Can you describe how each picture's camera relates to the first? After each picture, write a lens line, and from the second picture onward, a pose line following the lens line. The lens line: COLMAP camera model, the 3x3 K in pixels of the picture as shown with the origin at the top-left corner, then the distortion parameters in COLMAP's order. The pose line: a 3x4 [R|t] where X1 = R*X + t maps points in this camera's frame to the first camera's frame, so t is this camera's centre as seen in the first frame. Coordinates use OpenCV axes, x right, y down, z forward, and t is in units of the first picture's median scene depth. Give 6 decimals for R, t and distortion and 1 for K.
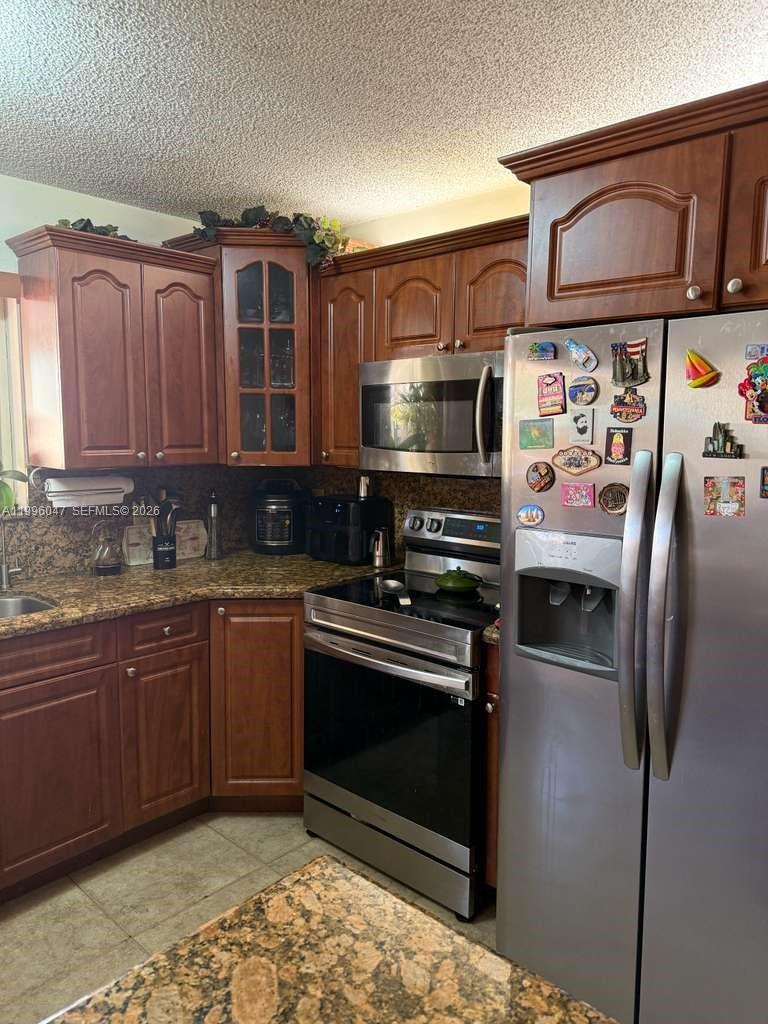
lens RADIAL K [[721.5, 0, 373.8], [0, 721.5, 516.8], [0, 0, 1]] dist [0.058592, -0.052427]
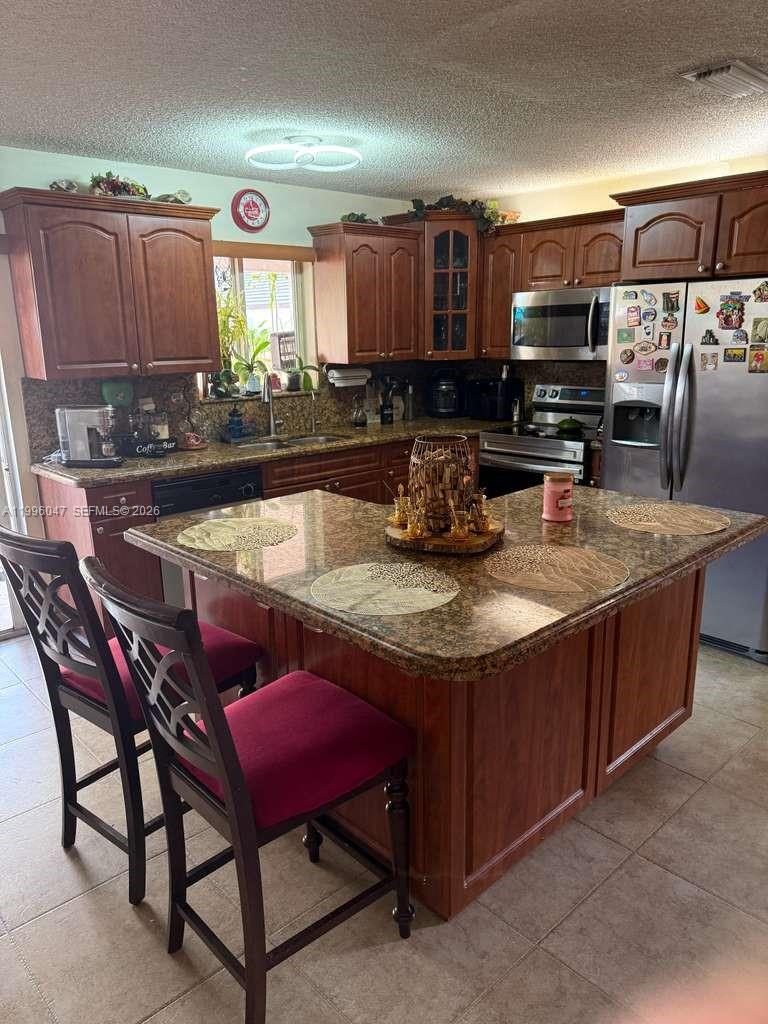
lens RADIAL K [[705.8, 0, 384.0], [0, 705.8, 512.0], [0, 0, 1]] dist [0.125275, -0.208679]
pose [[0.997318, -0.006187, -0.072934, -0.200831], [0.015498, 0.991680, 0.127794, 0.071246], [0.071536, -0.128582, 0.989115, -0.722648]]
